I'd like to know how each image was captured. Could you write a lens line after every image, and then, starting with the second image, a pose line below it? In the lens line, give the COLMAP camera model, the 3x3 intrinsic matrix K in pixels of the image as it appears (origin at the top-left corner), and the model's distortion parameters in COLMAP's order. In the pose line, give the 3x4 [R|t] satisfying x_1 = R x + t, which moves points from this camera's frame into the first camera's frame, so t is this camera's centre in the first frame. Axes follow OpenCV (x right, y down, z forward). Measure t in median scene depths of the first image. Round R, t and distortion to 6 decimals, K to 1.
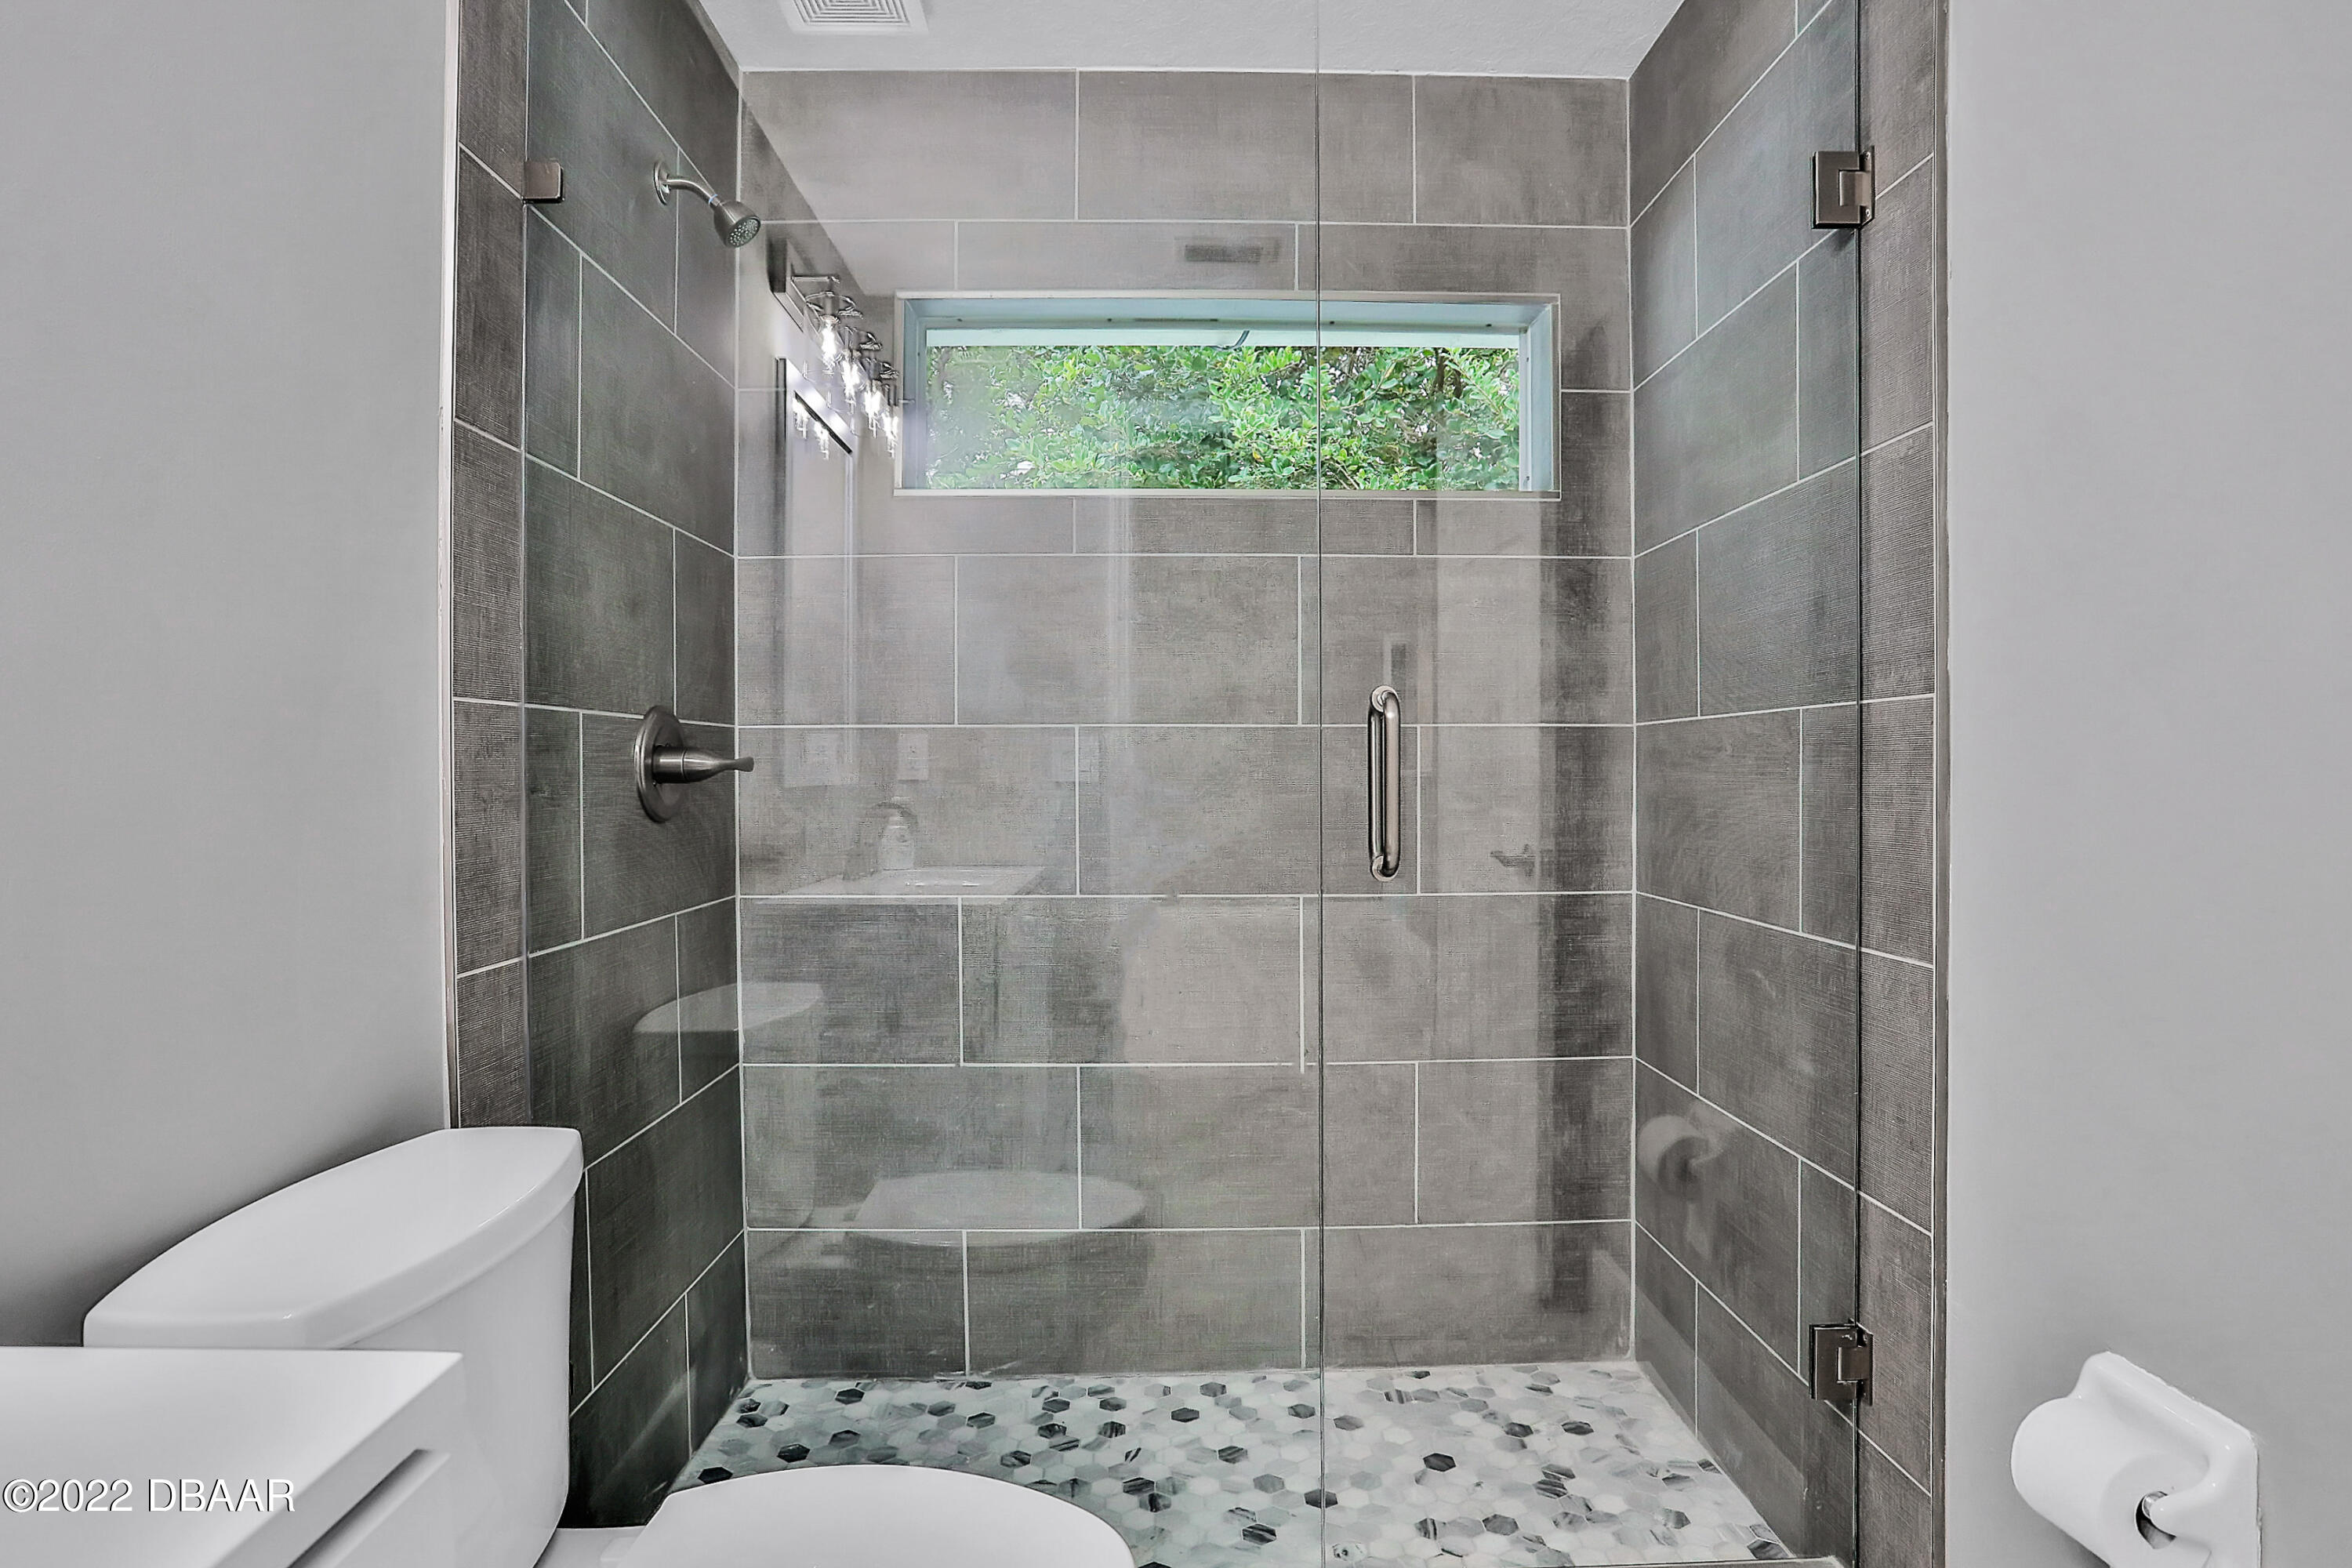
lens RADIAL K [[1238.2, 0, 1183.0], [0, 1238.2, 780.5], [0, 0, 1]] dist [-0.062244, 0.023451]
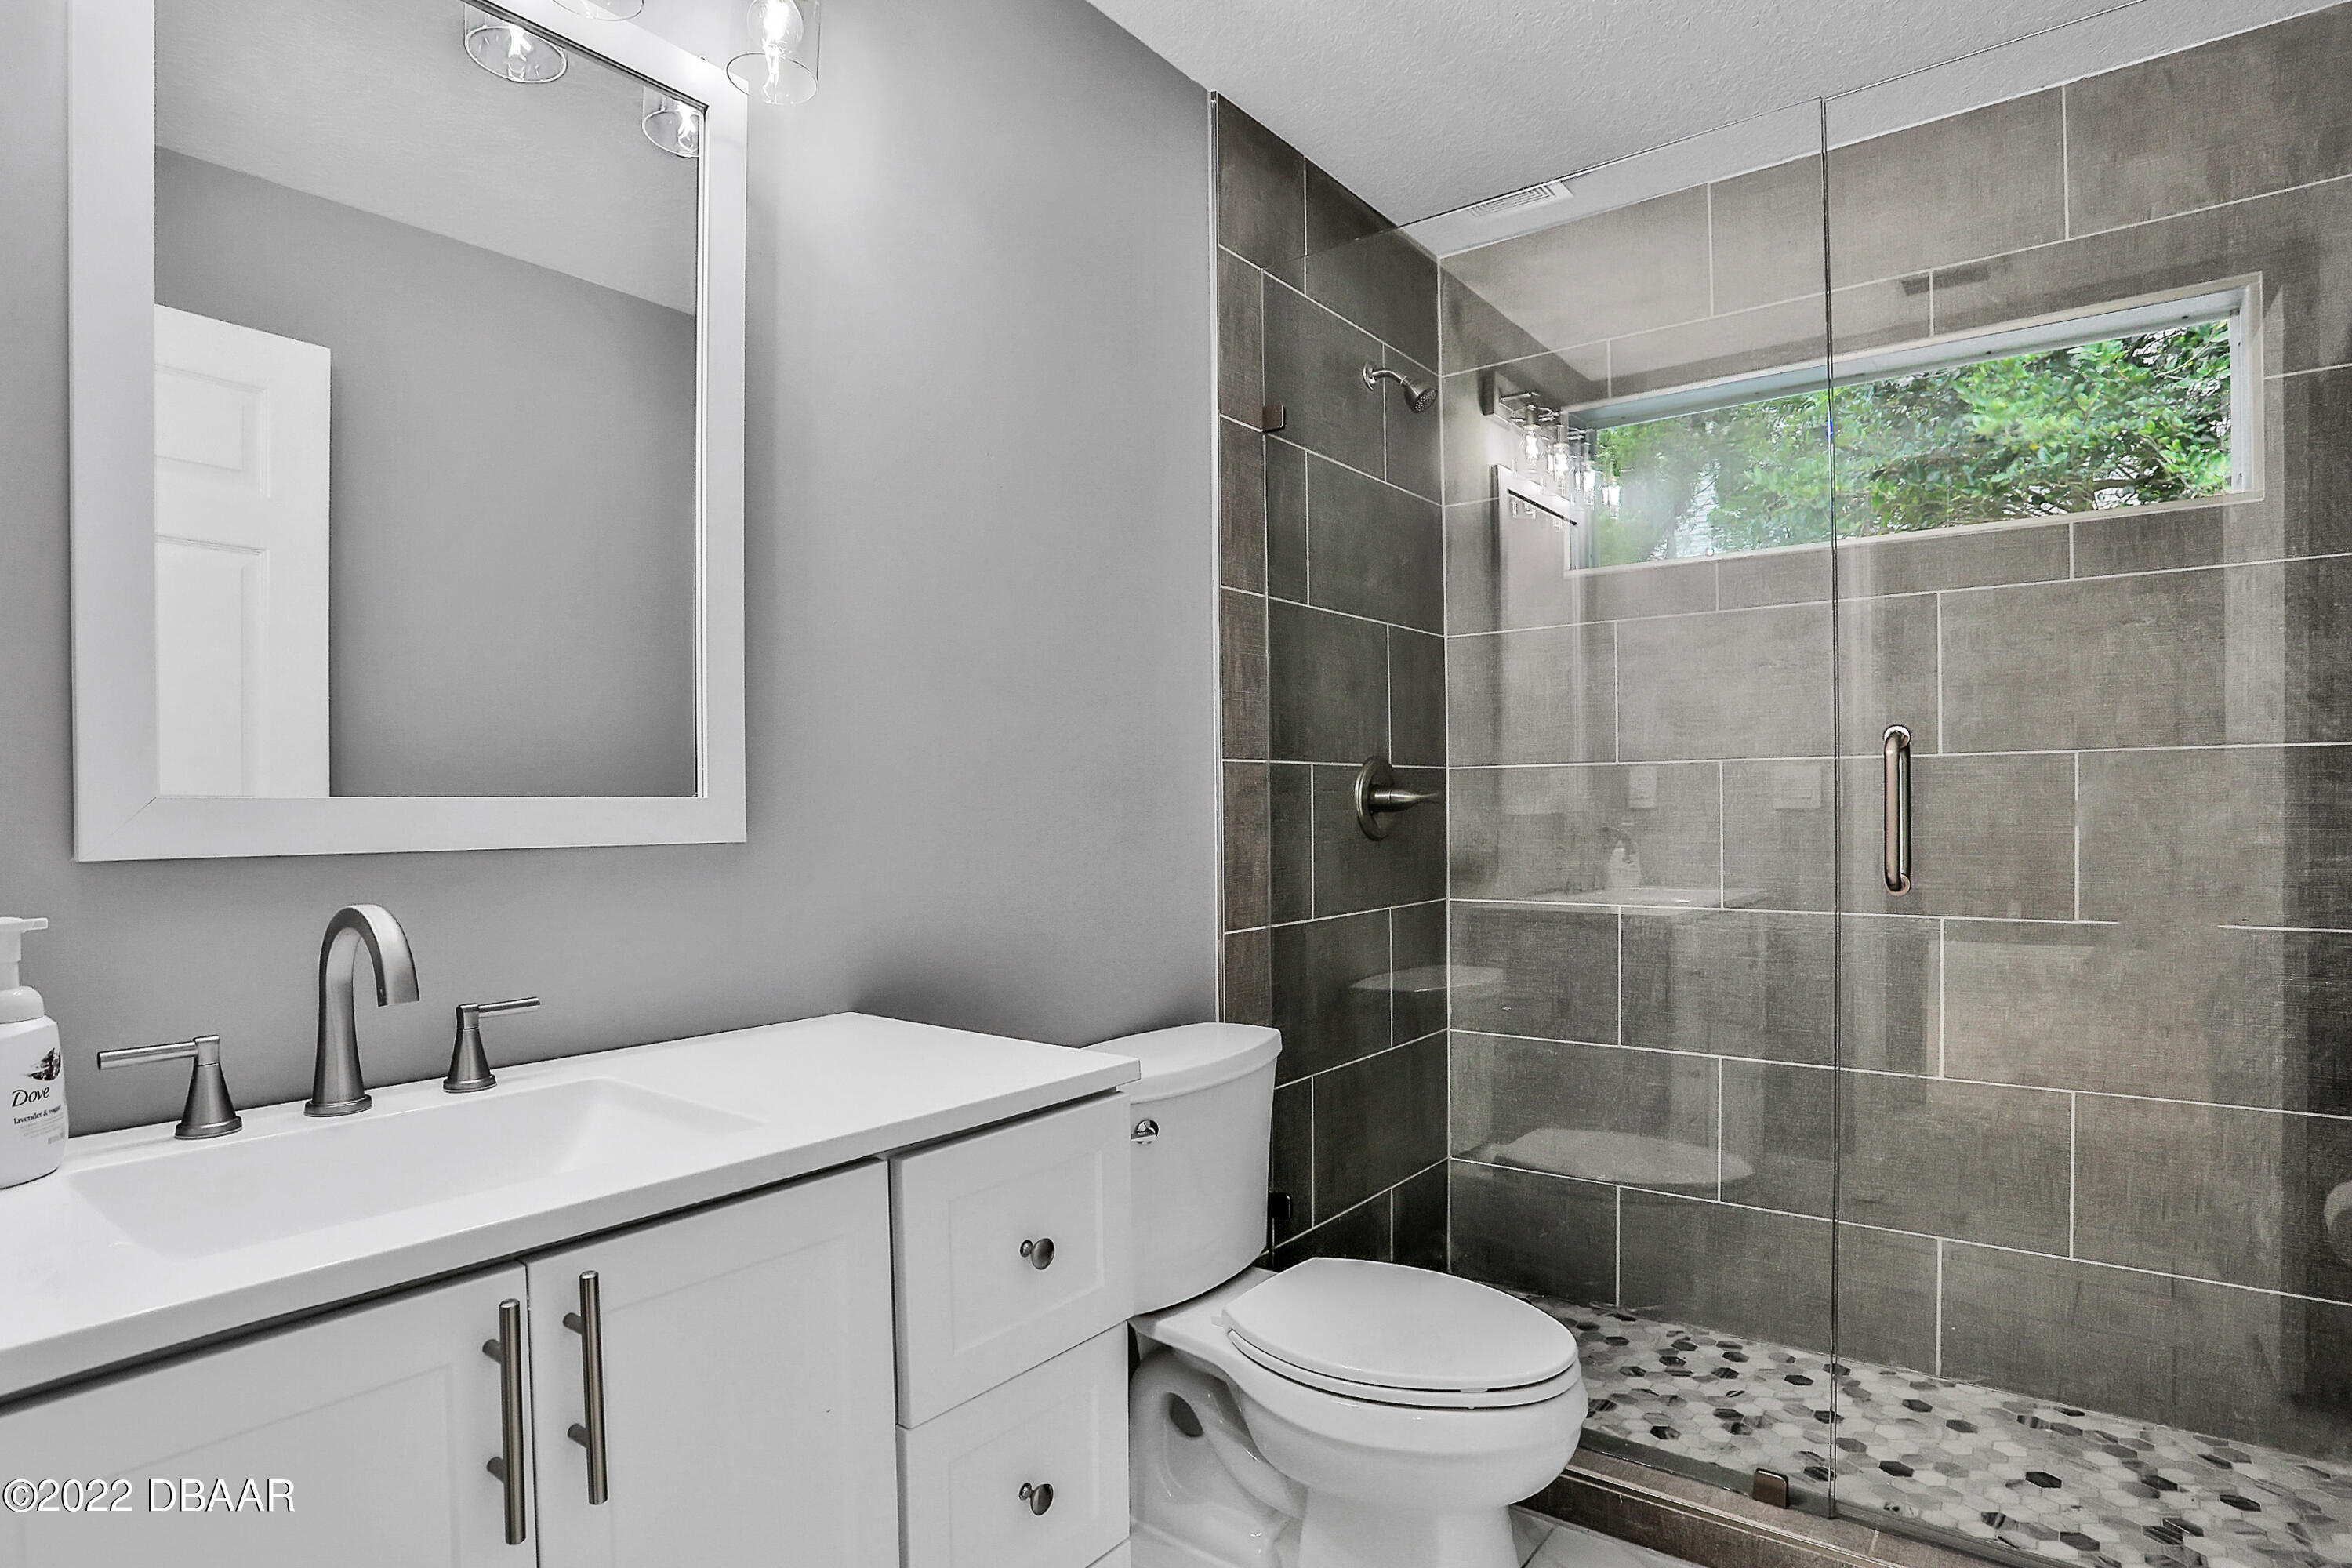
lens RADIAL K [[1250.4, 0, 1180.9], [0, 1250.4, 796.4], [0, 0, 1]] dist [-0.069000, 0.024167]
pose [[0.781071, -0.009650, -0.624368, 0.259340], [0.004187, 0.999939, -0.010217, -0.001705], [0.624428, 0.005366, 0.781064, -0.217885]]
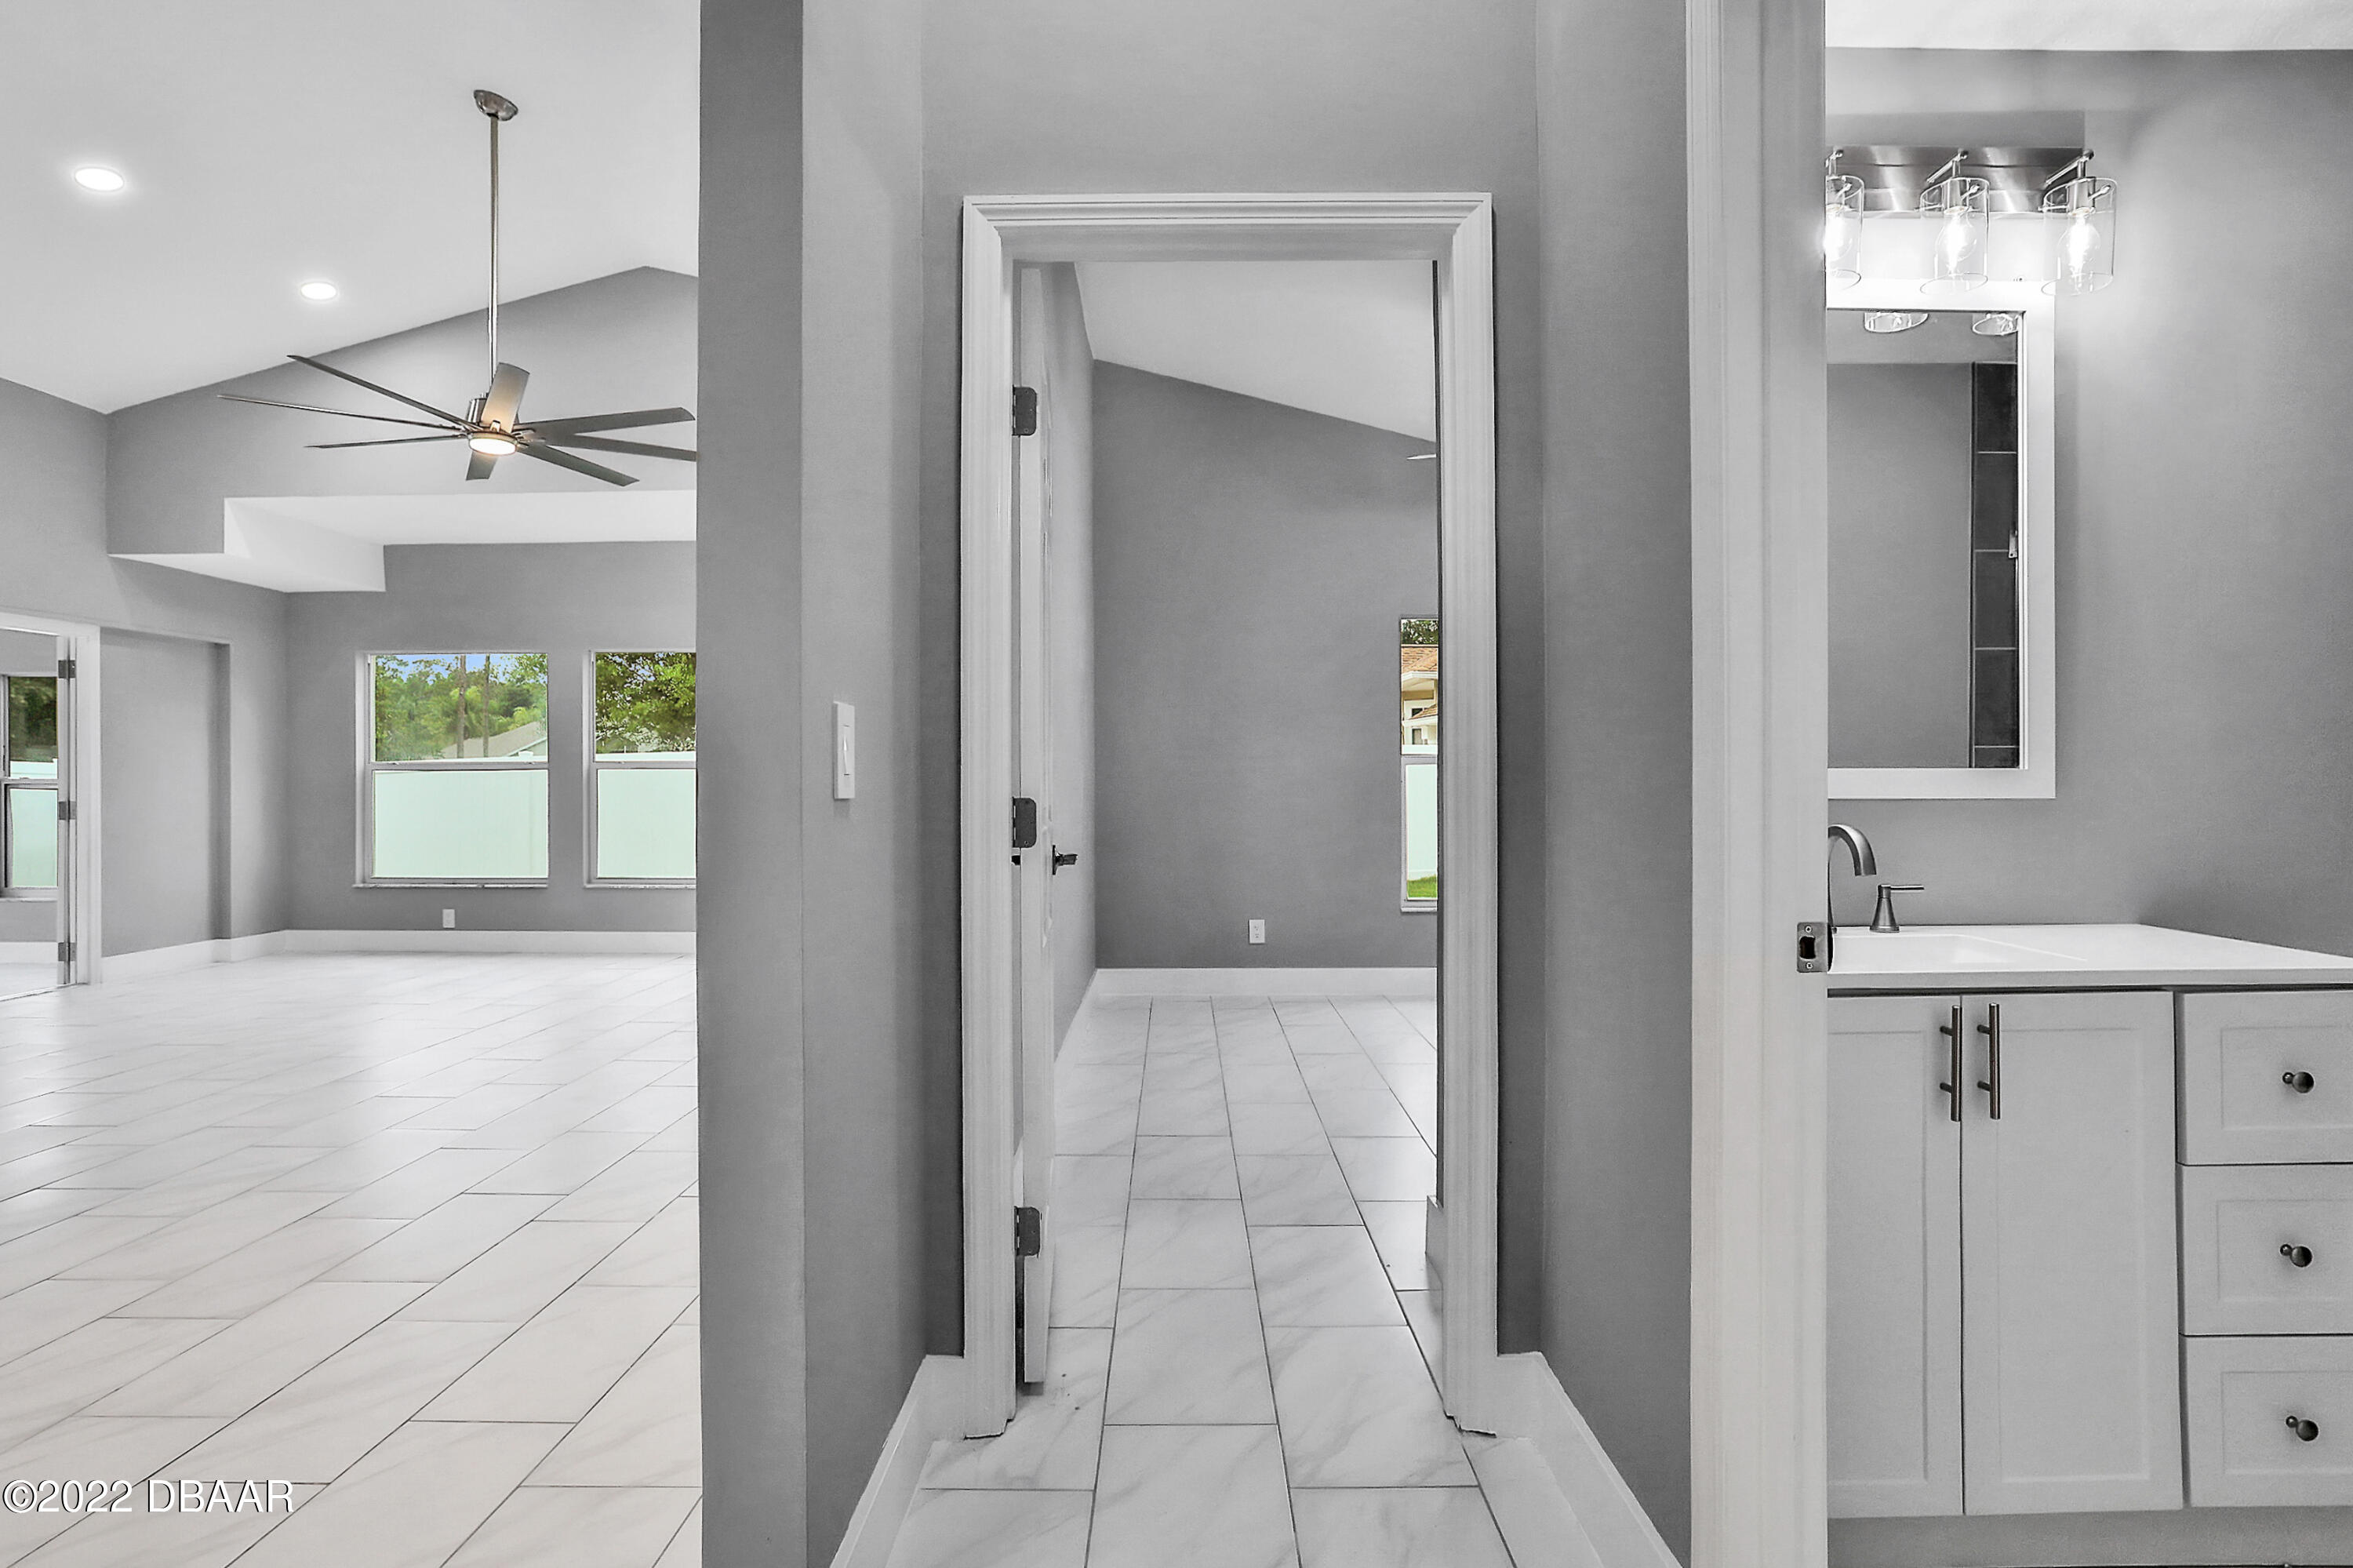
lens RADIAL K [[1238.8, 0, 1183.5], [0, 1238.8, 780.5], [0, 0, 1]] dist [-0.062244, 0.023451]
pose [[-0.025008, 0.003468, -0.999681, 0.916975], [-0.001920, 0.999992, 0.003517, -0.001441], [0.999685, 0.002008, -0.025001, -0.738070]]
